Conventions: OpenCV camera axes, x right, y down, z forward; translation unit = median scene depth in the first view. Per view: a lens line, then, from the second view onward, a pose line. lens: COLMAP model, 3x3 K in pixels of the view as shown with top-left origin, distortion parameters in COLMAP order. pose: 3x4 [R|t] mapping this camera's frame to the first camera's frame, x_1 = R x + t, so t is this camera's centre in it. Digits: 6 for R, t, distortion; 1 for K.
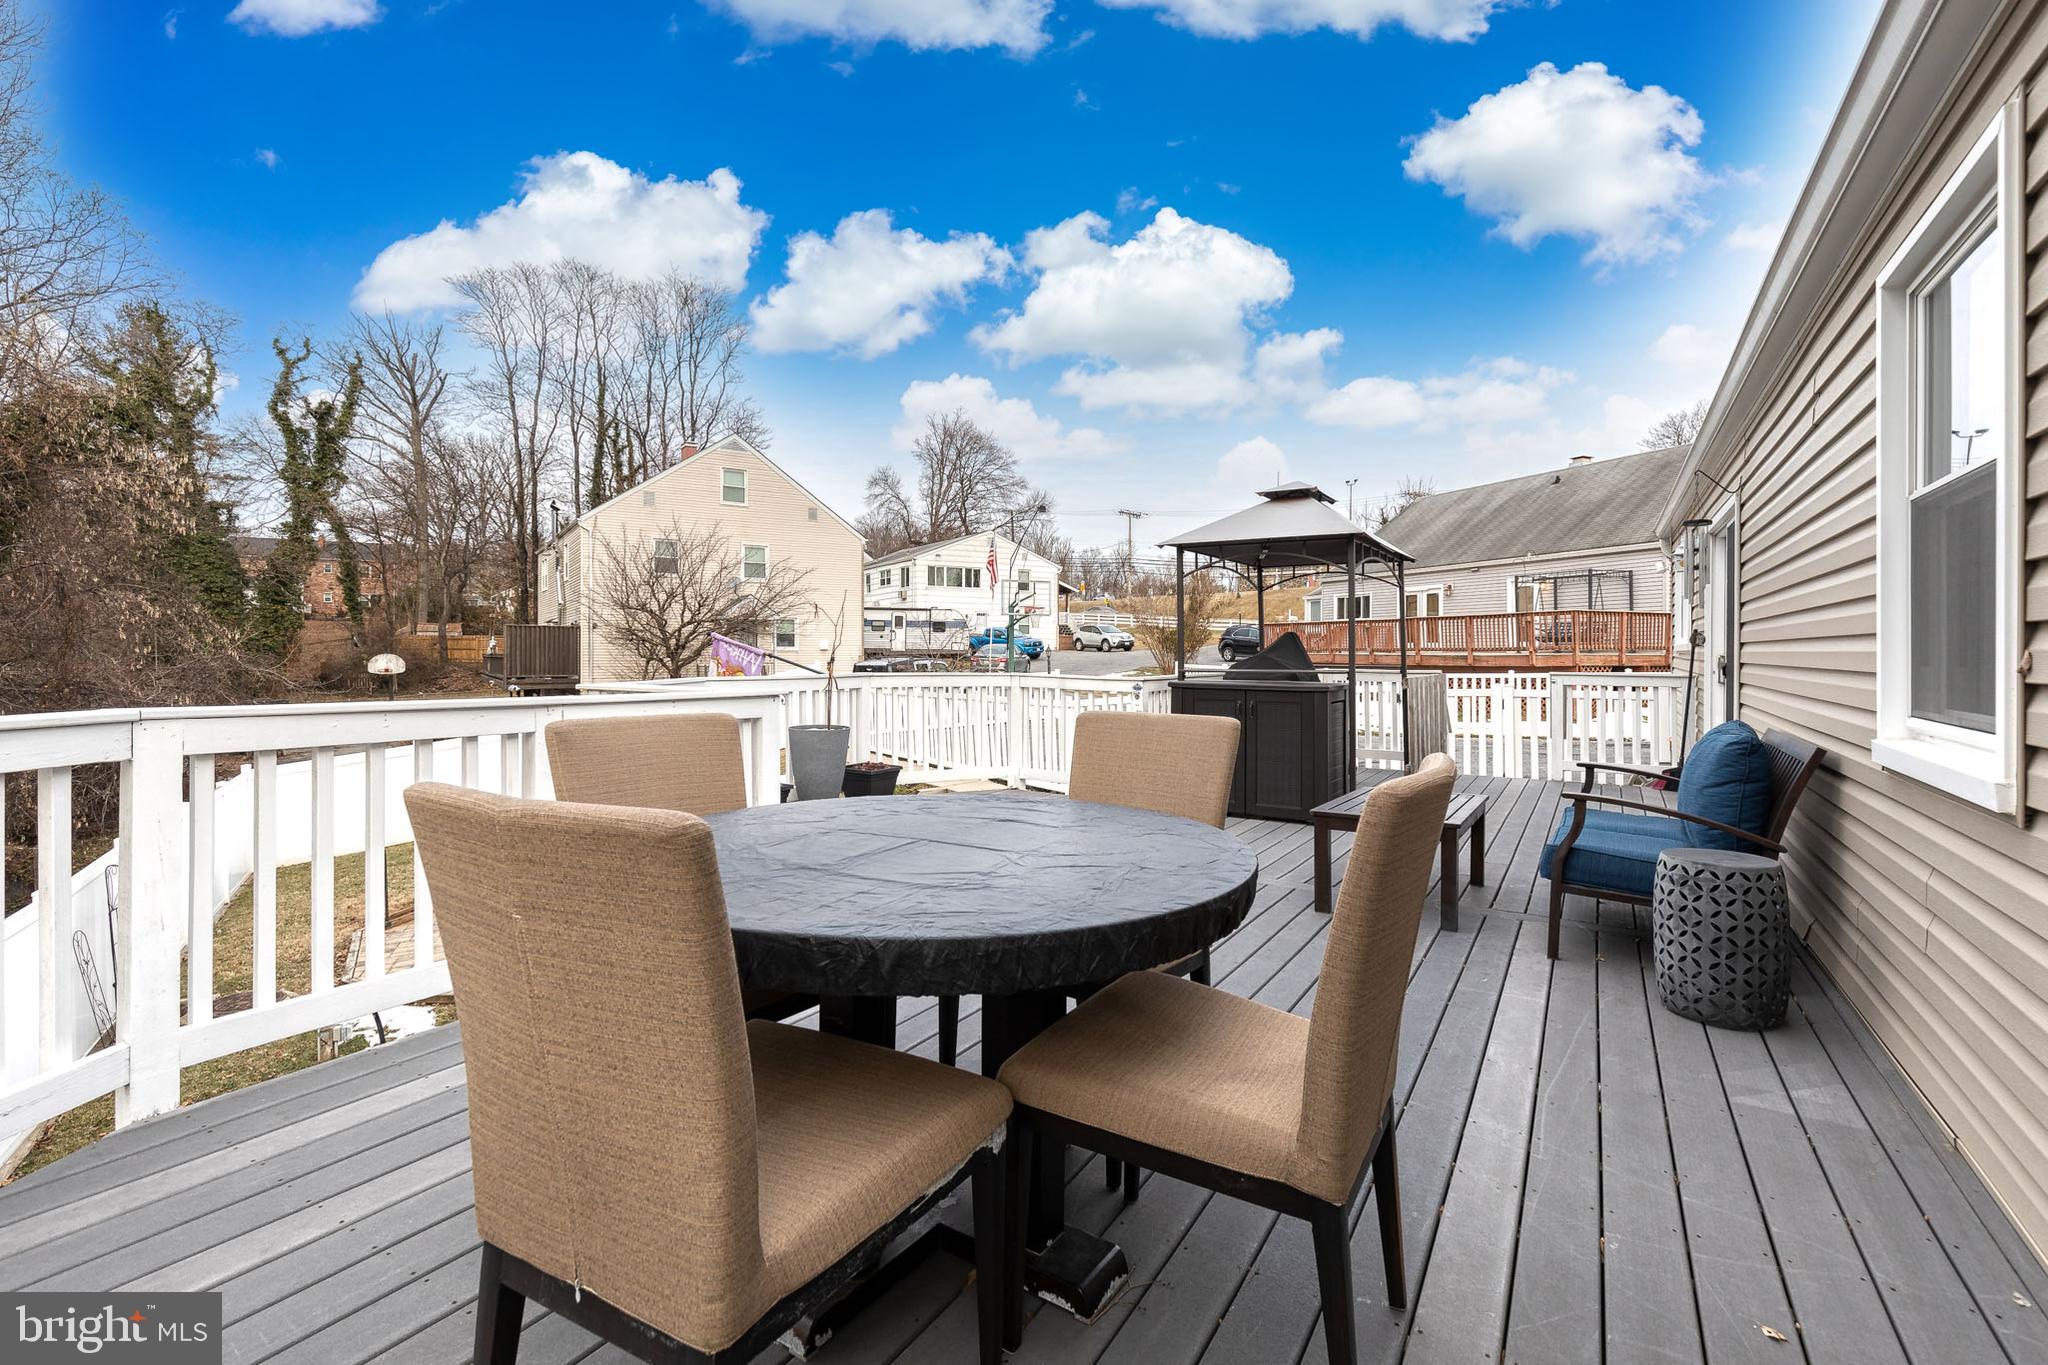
lens RADIAL K [[933.7, 0, 1047.4], [0, 933.7, 652.5], [0, 0, 1]] dist [0.001891, 0.000281]
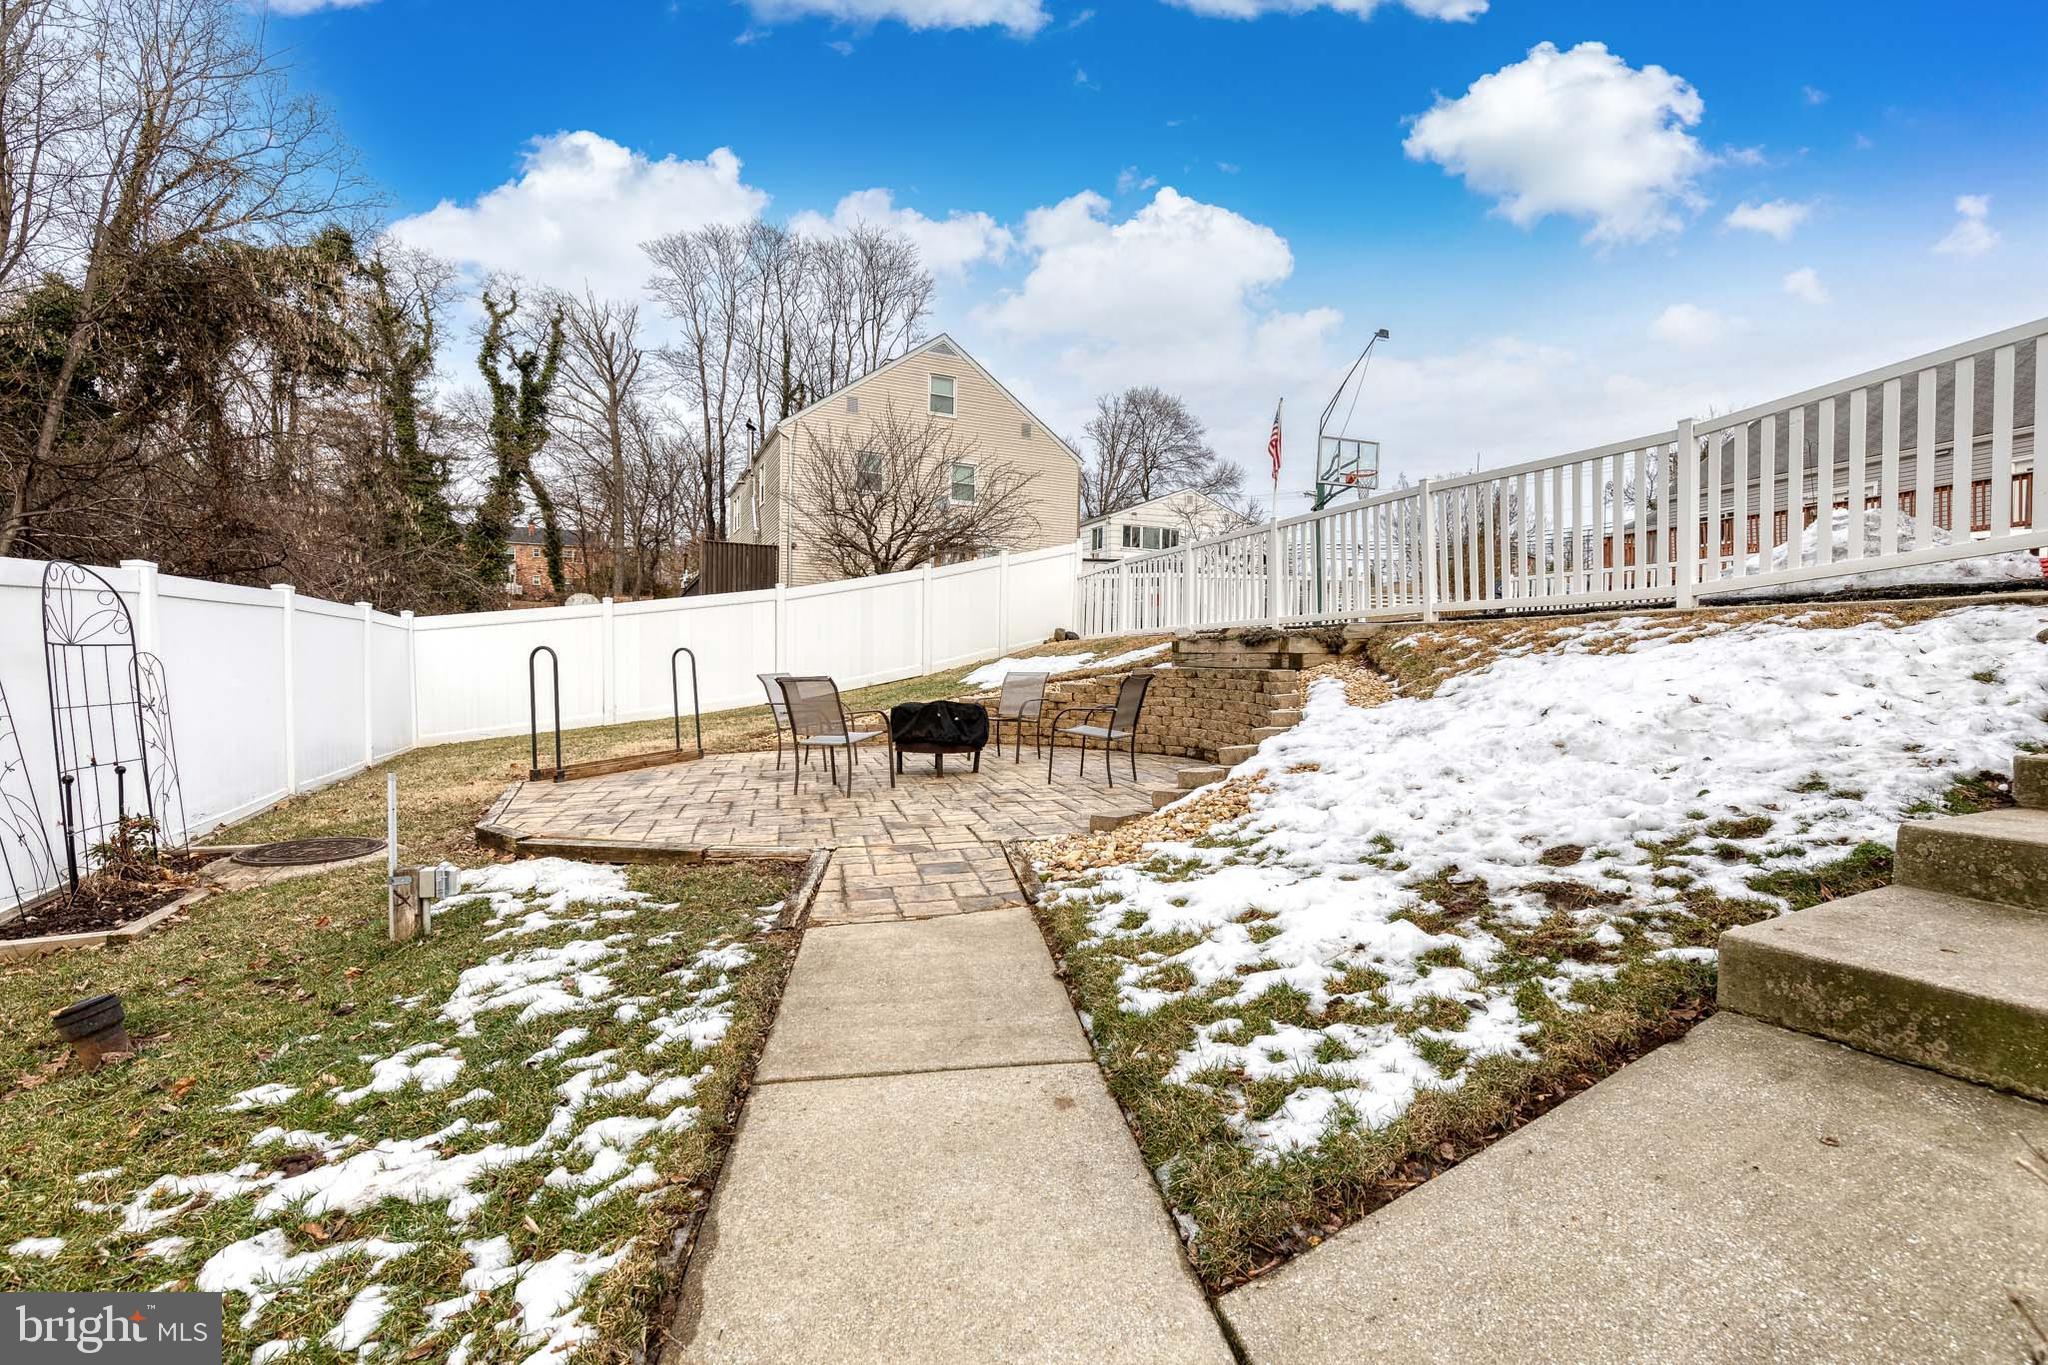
lens RADIAL K [[919.3, 0, 1044.7], [0, 919.3, 683.1], [0, 0, 1]] dist [0.008290, -0.000904]
pose [[0.987725, 0.019917, -0.154926, -0.060212], [-0.017039, 0.999657, 0.019880, 0.044934], [0.155269, -0.016996, 0.987726, 0.091801]]
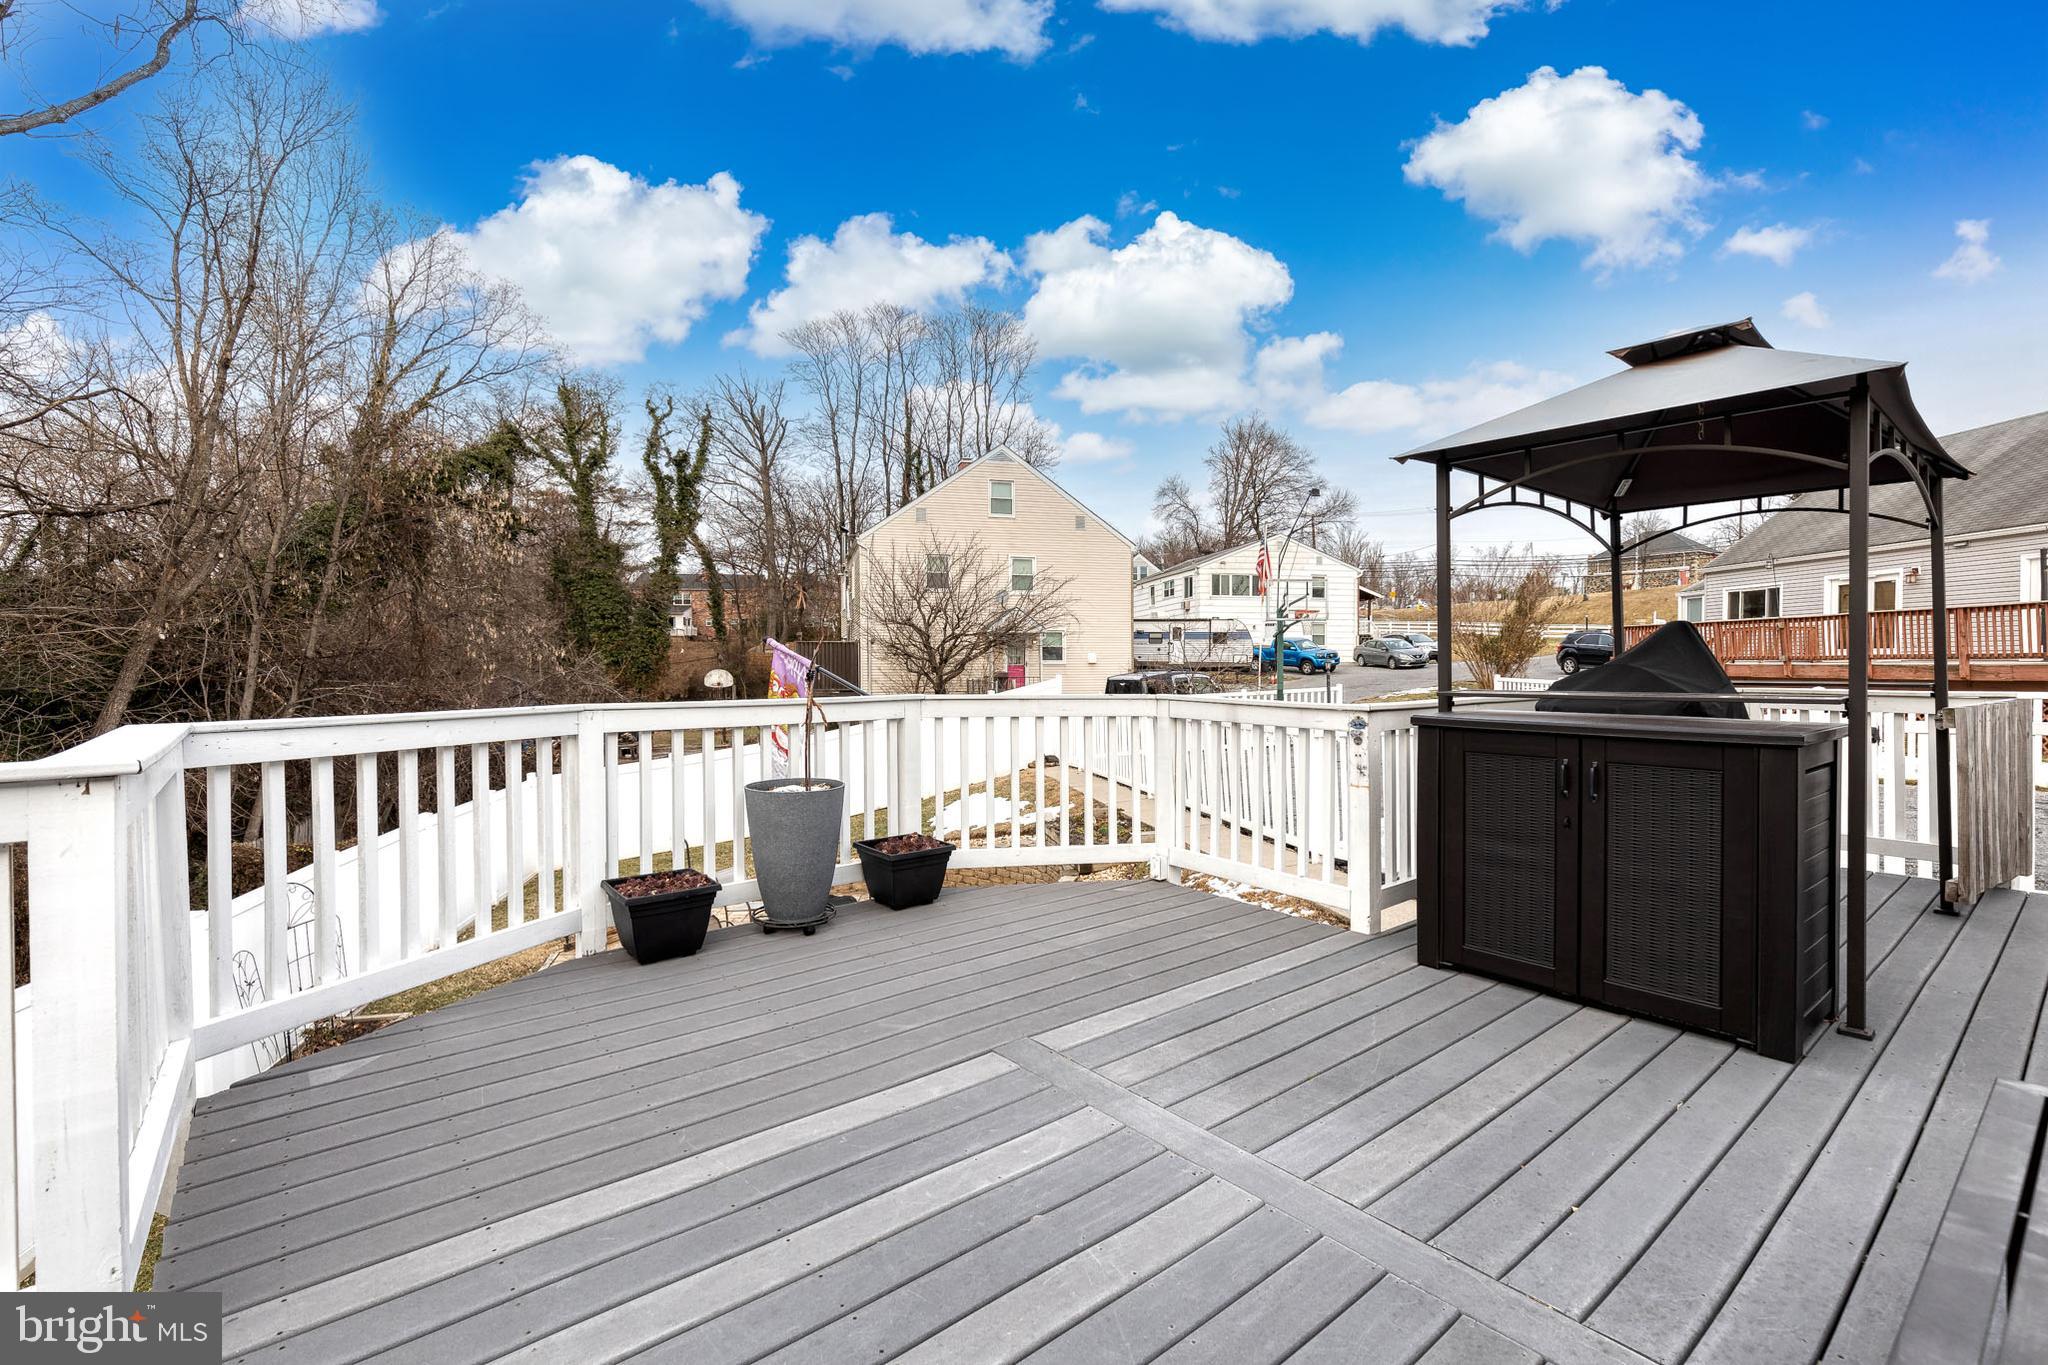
lens RADIAL K [[919.3, 0, 1044.7], [0, 919.3, 683.1], [0, 0, 1]] dist [0.008290, -0.000904]
pose [[0.946527, 0.000242, -0.322623, 0.012439], [0.005724, 0.999830, 0.017541, 0.000386], [0.322573, -0.018450, 0.946365, 0.055224]]
